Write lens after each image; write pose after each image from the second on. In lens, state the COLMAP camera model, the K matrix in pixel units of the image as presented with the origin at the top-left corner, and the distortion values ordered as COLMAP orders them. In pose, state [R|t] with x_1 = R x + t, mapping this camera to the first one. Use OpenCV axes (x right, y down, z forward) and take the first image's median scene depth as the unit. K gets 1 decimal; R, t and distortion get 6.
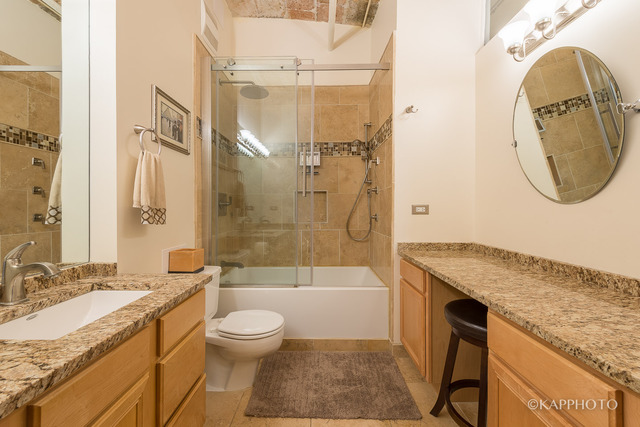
lens RADIAL K [[249.5, 0, 328.8], [0, 249.5, 211.4], [0, 0, 1]] dist [0.002902, -0.000060]
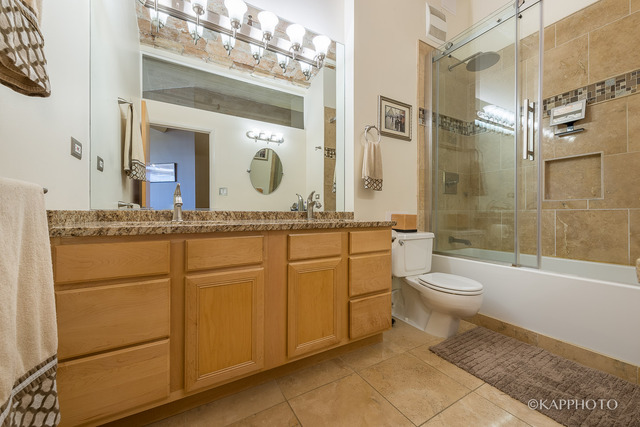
lens RADIAL K [[249.5, 0, 328.8], [0, 249.5, 211.4], [0, 0, 1]] dist [0.002902, -0.000060]
pose [[0.527535, 0.007800, -0.849497, 0.299404], [0.000946, 0.999952, 0.009769, 0.118947], [0.849533, -0.005957, 0.527503, -0.005147]]
